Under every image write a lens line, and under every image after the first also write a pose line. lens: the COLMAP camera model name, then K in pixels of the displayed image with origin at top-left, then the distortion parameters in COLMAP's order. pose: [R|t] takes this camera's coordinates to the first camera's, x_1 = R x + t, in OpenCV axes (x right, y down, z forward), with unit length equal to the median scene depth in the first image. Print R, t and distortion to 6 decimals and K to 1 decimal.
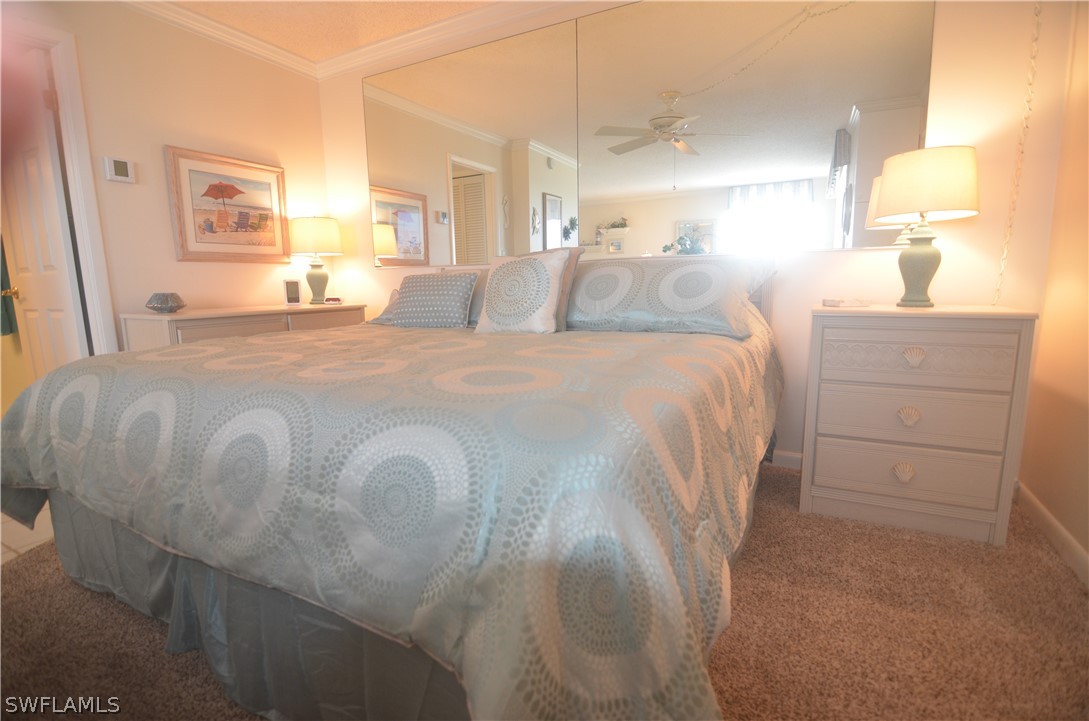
lens RADIAL K [[520.8, 0, 540.1], [0, 520.8, 365.6], [0, 0, 1]] dist [-0.007302, -0.009962]
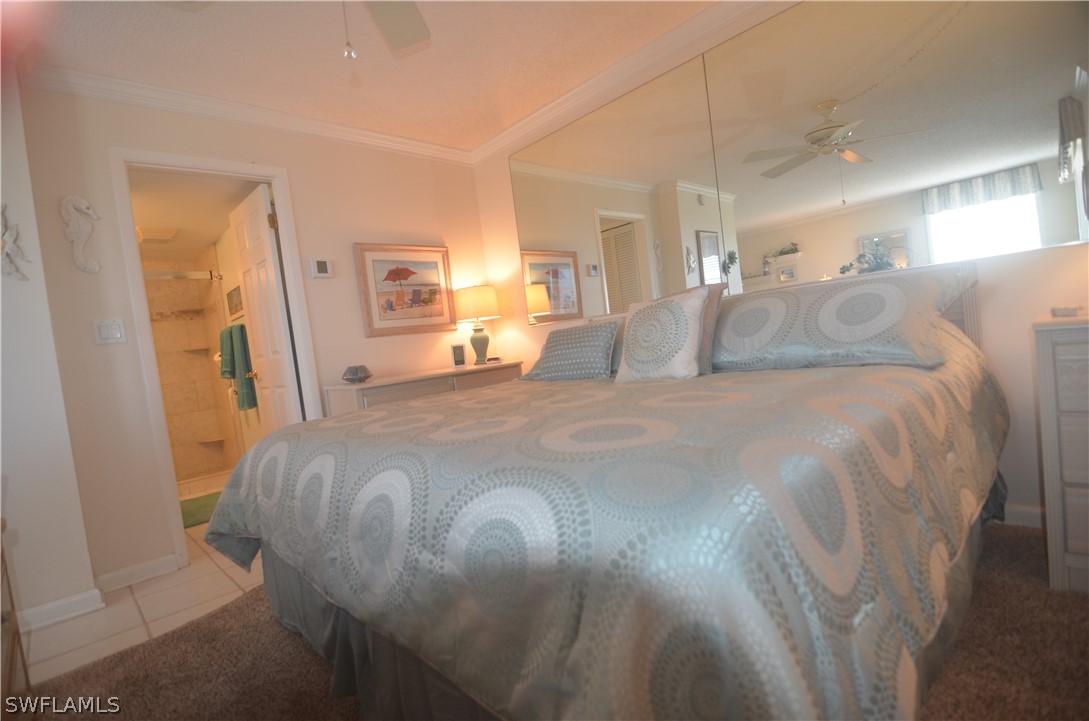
lens RADIAL K [[520.8, 0, 540.1], [0, 520.8, 365.6], [0, 0, 1]] dist [-0.007302, -0.009962]
pose [[0.944578, -0.079752, -0.318454, 0.060446], [0.050894, 0.993889, -0.097947, -0.006131], [0.324319, 0.076311, 0.942865, 0.032182]]
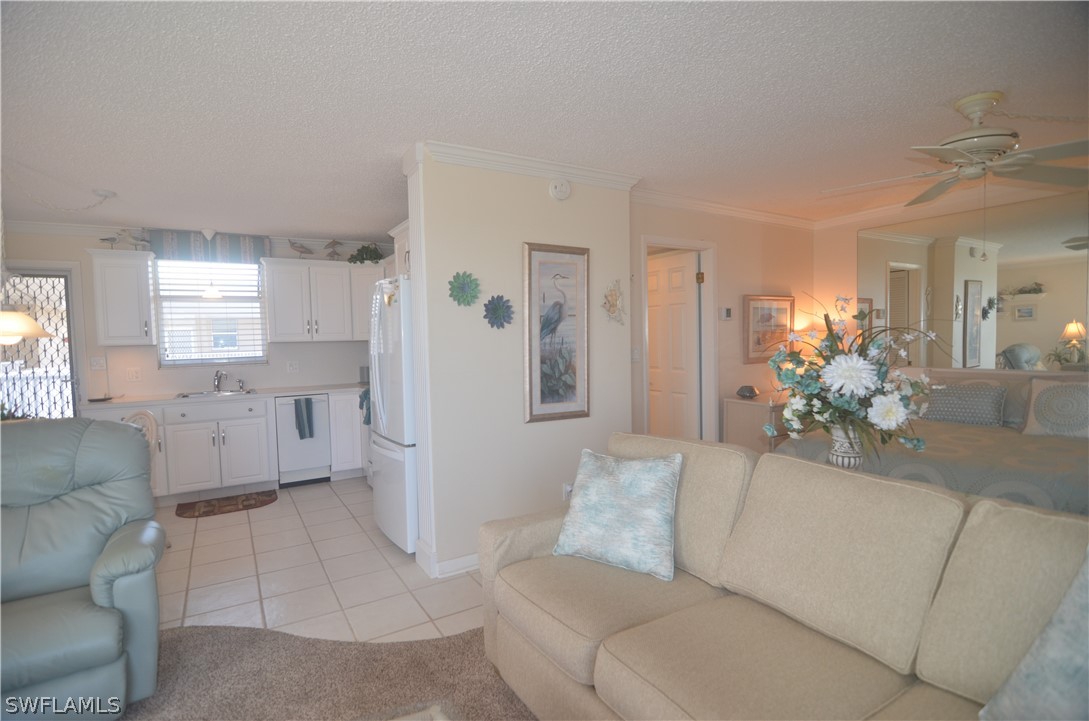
lens RADIAL K [[520.8, 0, 540.1], [0, 520.8, 365.6], [0, 0, 1]] dist [-0.007302, -0.009962]
pose [[0.859445, 0.027557, -0.510486, -0.617314], [-0.075060, 0.994527, -0.072684, -0.050036], [0.505688, 0.100785, 0.856809, -1.020492]]
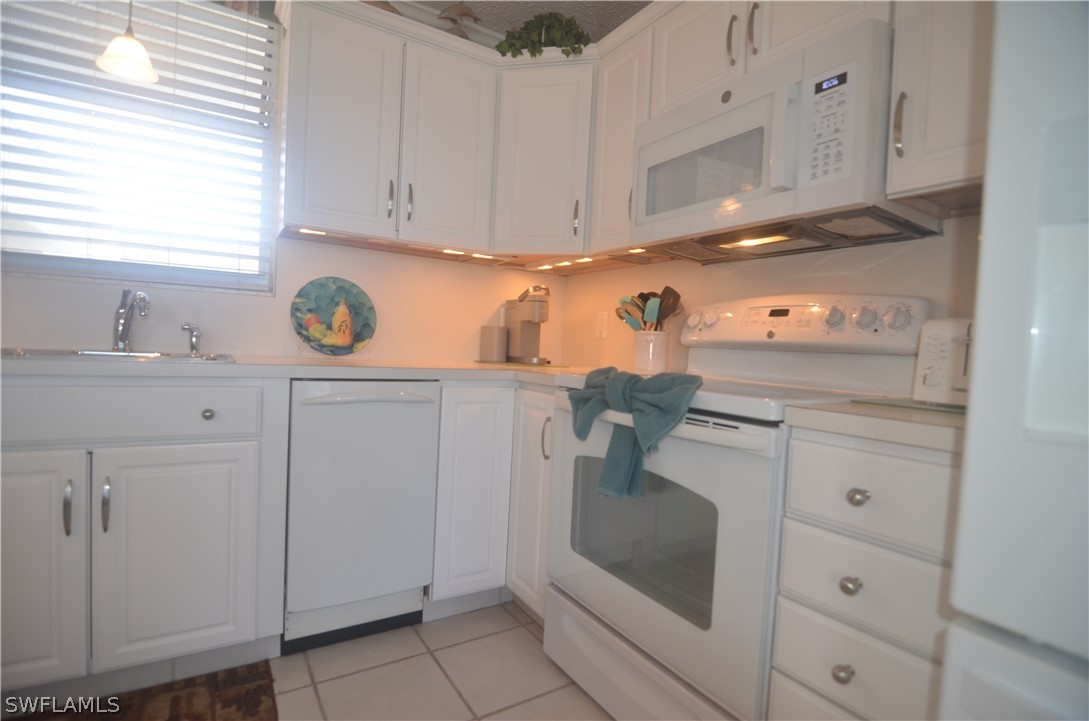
lens RADIAL K [[525.2, 0, 539.2], [0, 525.2, 366.2], [0, 0, 1]] dist [-0.005755, -0.011147]
pose [[0.861139, 0.080204, -0.502003, -2.209350], [-0.143989, 0.985519, -0.089546, 0.011158], [0.487552, 0.149394, 0.860218, -0.045802]]
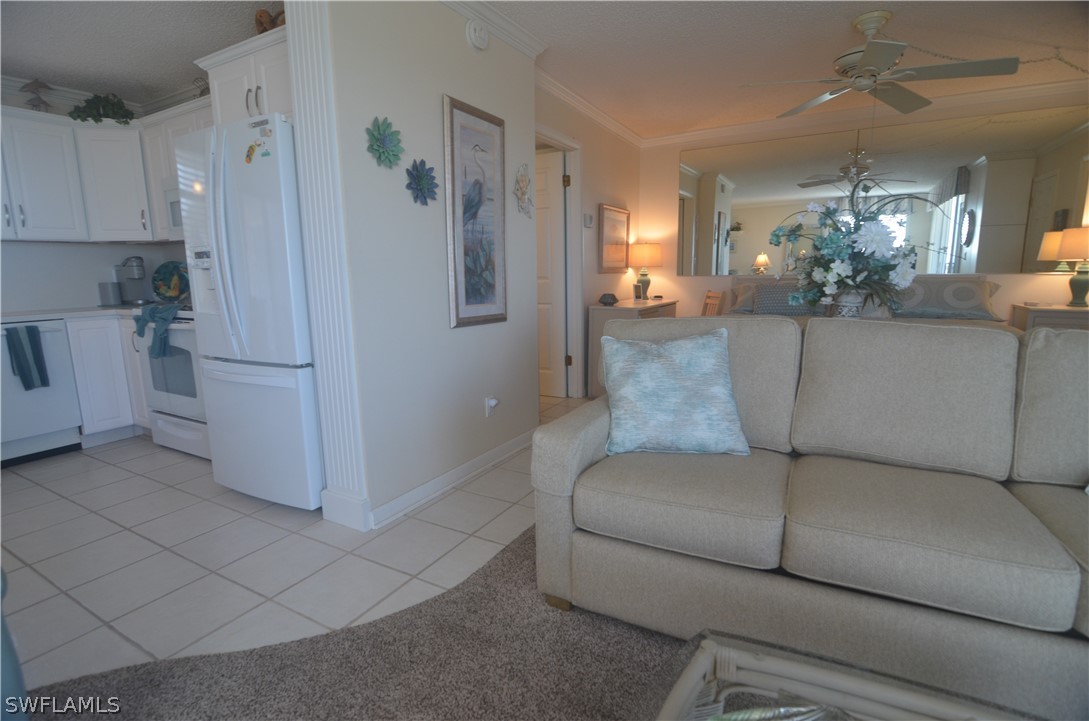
lens RADIAL K [[520.8, 0, 540.1], [0, 520.8, 365.6], [0, 0, 1]] dist [-0.007302, -0.009962]
pose [[0.999565, 0.008548, -0.028212, -1.227928], [-0.007986, 0.999769, 0.019968, 0.083793], [0.028376, -0.019734, 0.999403, -0.958766]]
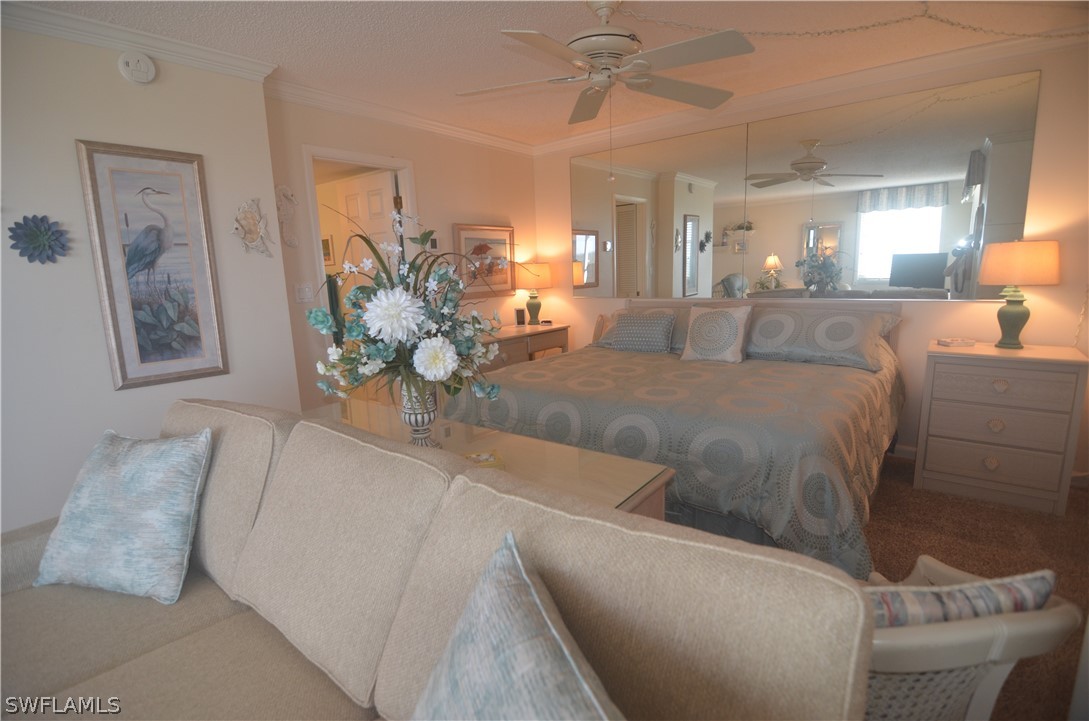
lens RADIAL K [[520.8, 0, 540.1], [0, 520.8, 365.6], [0, 0, 1]] dist [-0.007302, -0.009962]
pose [[0.982390, 0.018290, -0.185946, -0.274100], [-0.012555, 0.999410, 0.031972, -0.096300], [0.186421, -0.029074, 0.982040, -0.628776]]
